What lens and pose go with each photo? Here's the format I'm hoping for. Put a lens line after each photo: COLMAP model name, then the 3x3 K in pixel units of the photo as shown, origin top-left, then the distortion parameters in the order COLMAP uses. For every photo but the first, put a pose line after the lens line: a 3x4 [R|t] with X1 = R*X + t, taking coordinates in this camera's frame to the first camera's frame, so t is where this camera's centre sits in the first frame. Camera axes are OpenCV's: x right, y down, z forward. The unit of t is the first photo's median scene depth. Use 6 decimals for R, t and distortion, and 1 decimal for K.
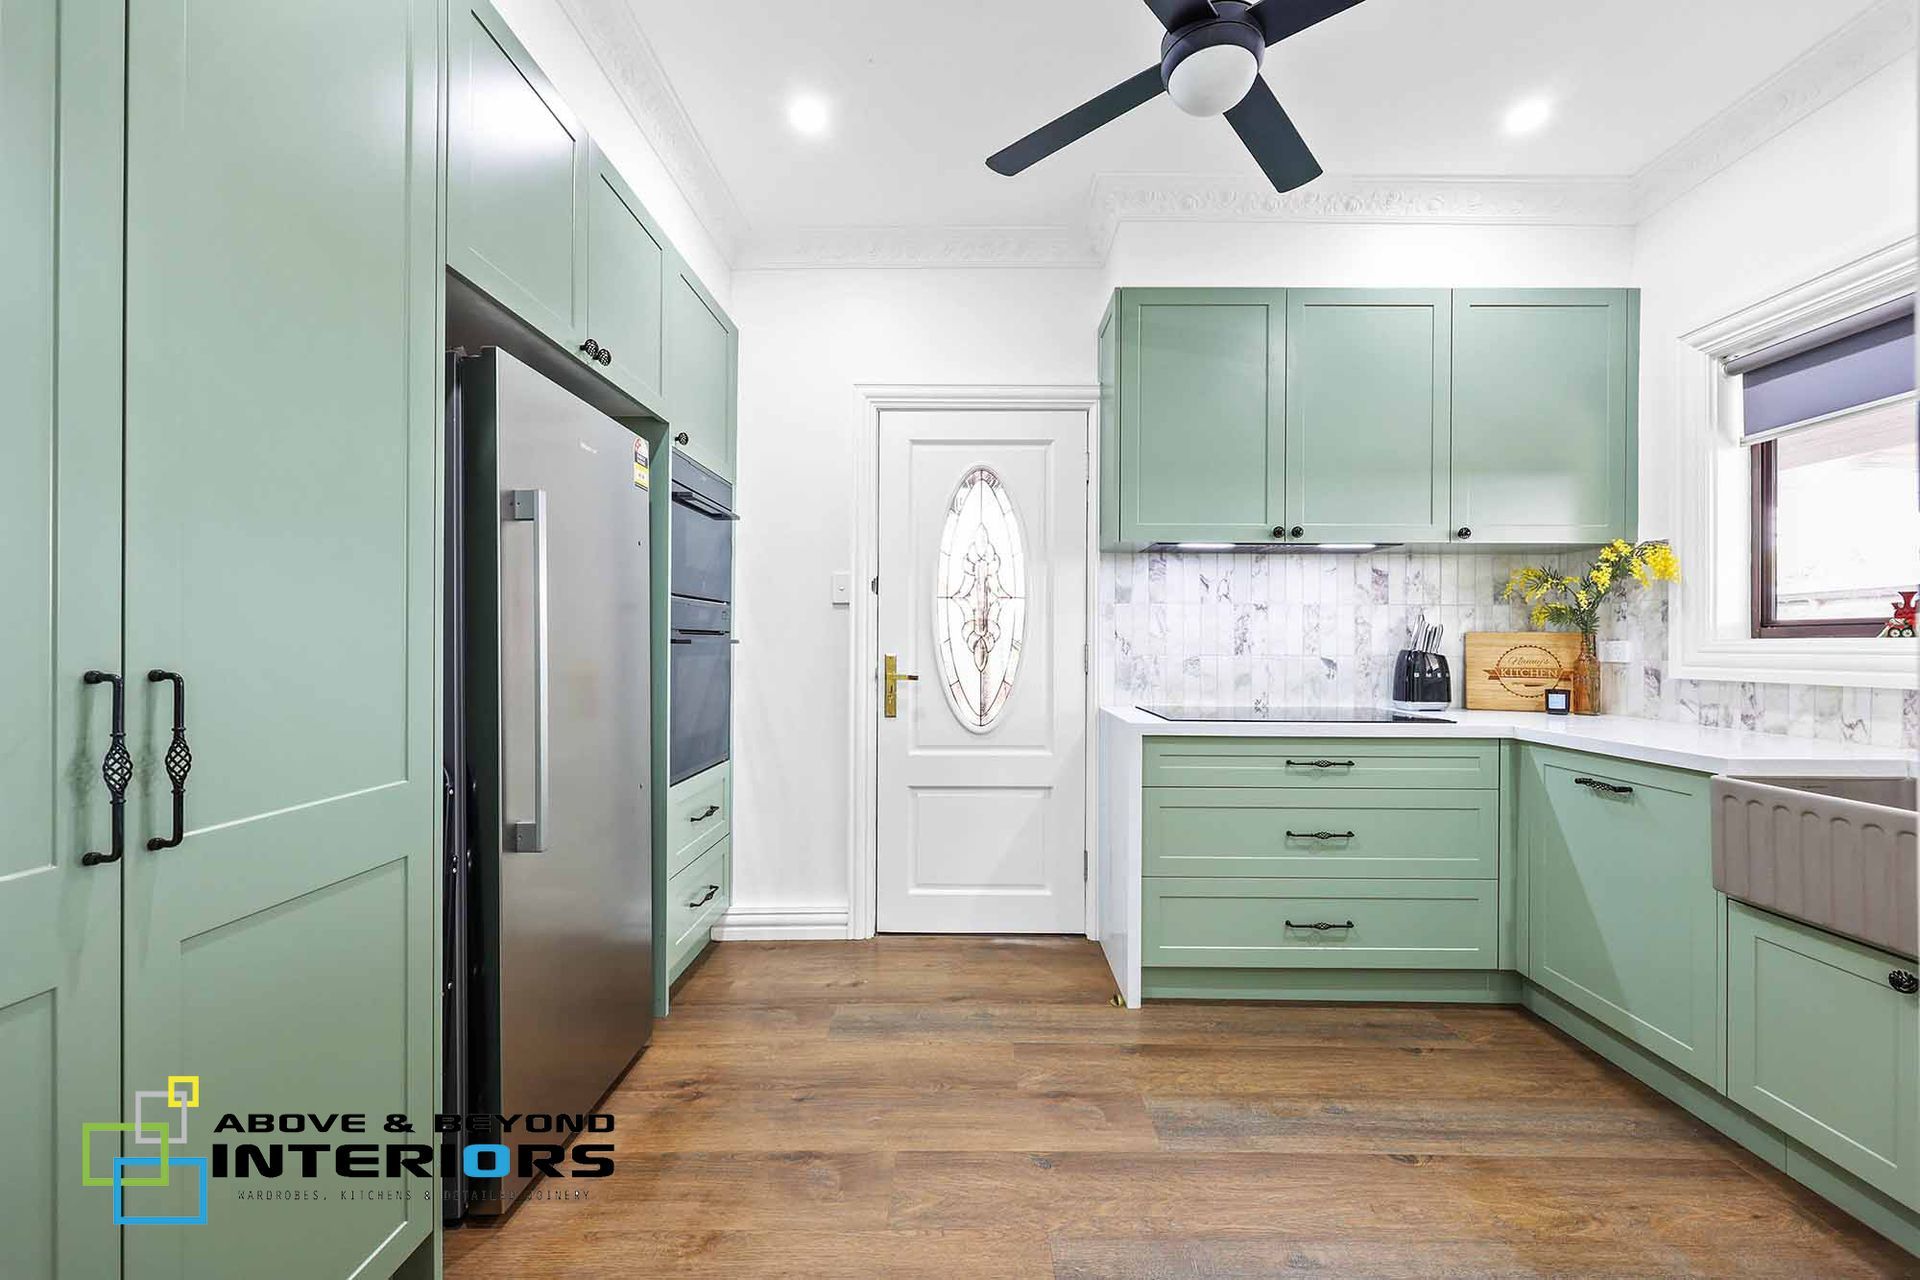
lens RADIAL K [[769.0, 0, 964.7], [0, 769.0, 642.2], [0, 0, 1]] dist [-0.000562, 0.000028]
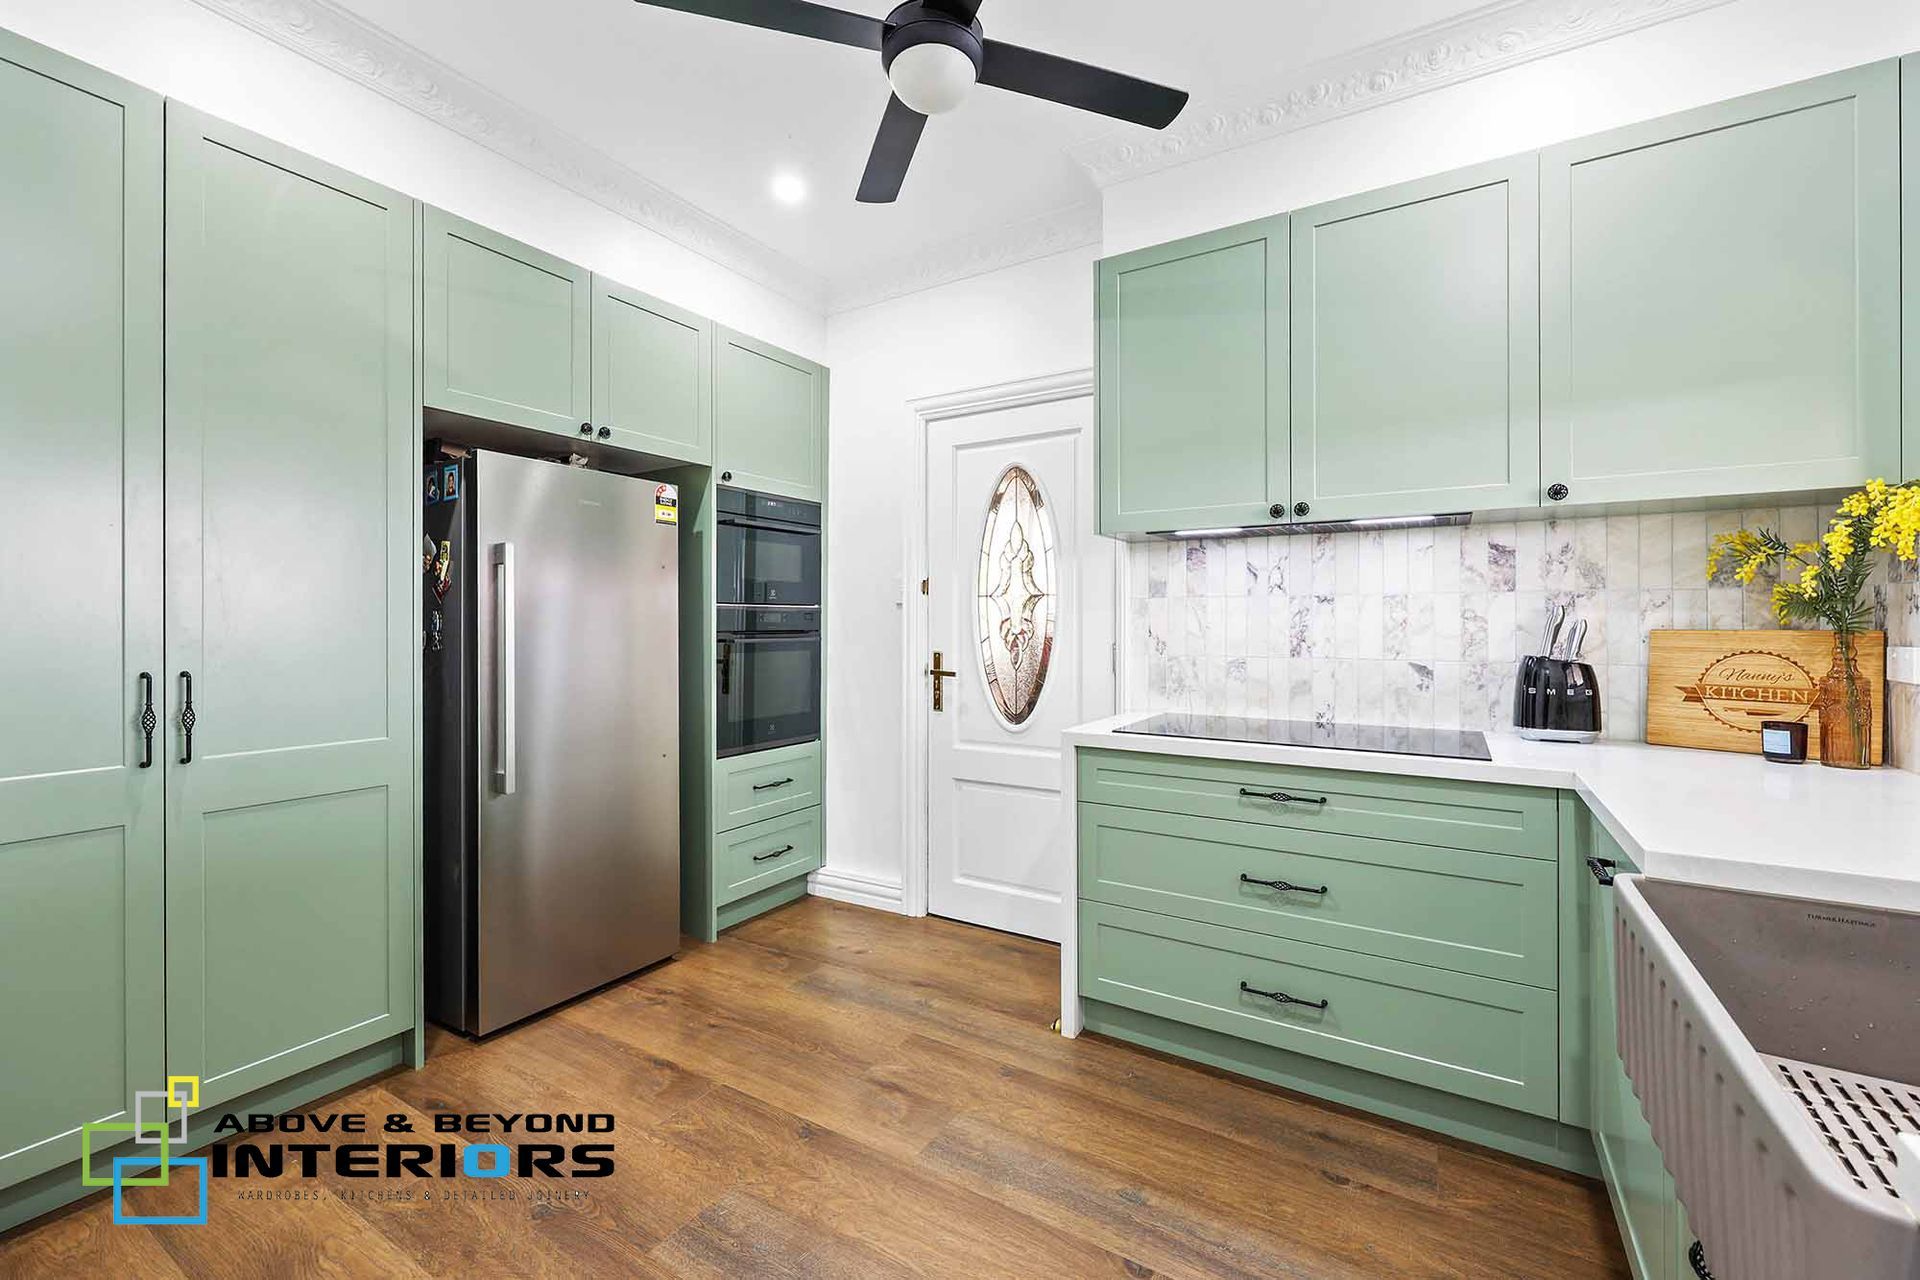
lens RADIAL K [[786.2, 0, 956.6], [0, 786.2, 620.8], [0, 0, 1]] dist [-0.000437, -0.000285]
pose [[0.856405, -0.007016, -0.516257, 0.568440], [0.005145, 0.999974, -0.005054, -0.024092], [0.516279, 0.001672, 0.856419, 0.106157]]
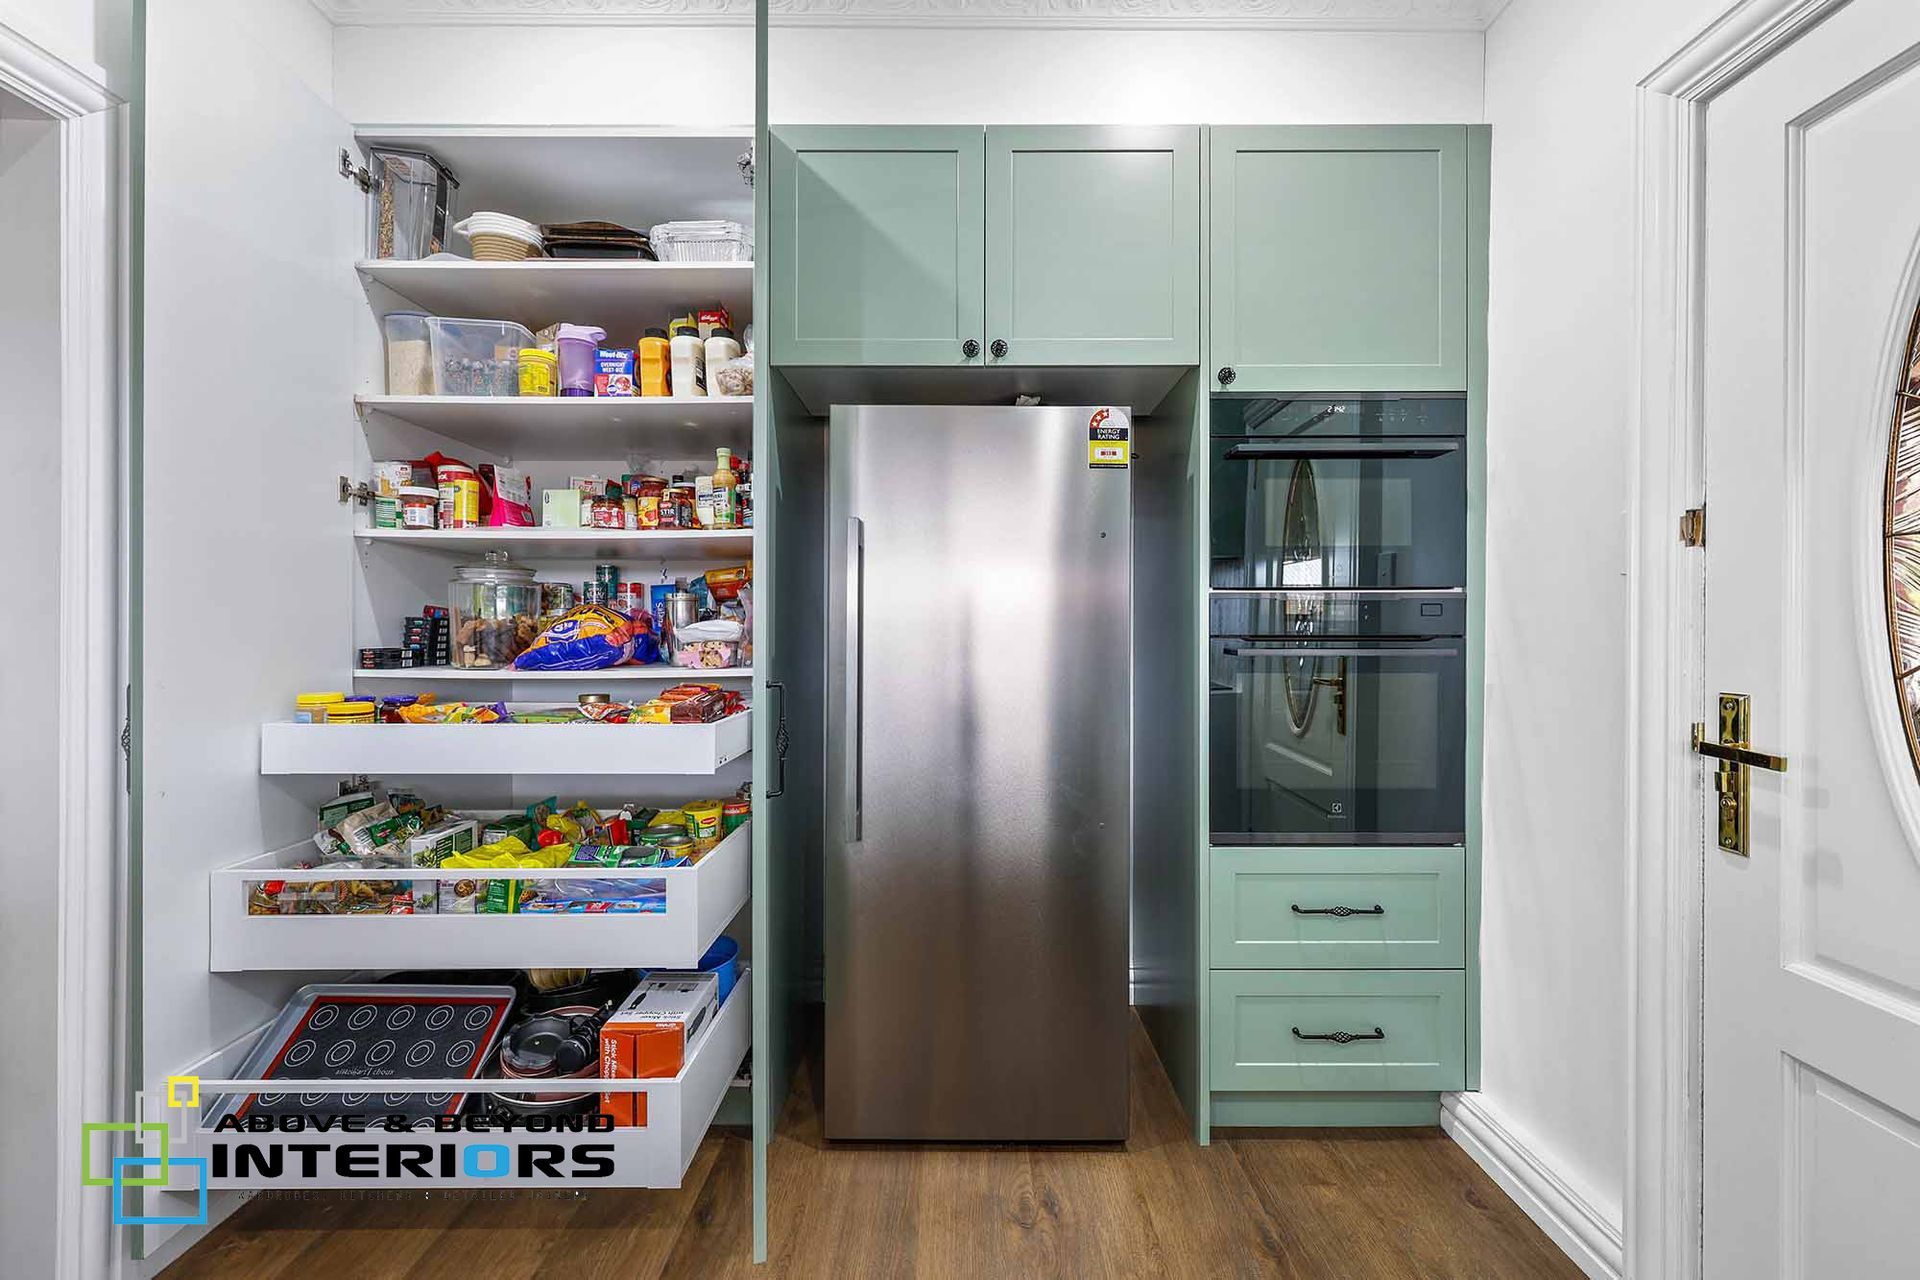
lens RADIAL K [[773.4, 0, 965.2], [0, 773.4, 625.5], [0, 0, 1]] dist [-0.000195, -0.000337]
pose [[0.014301, -0.006698, -0.999875, 0.348840], [0.000166, 0.999978, -0.006696, -0.020116], [0.999898, -0.000070, 0.014302, 0.705584]]
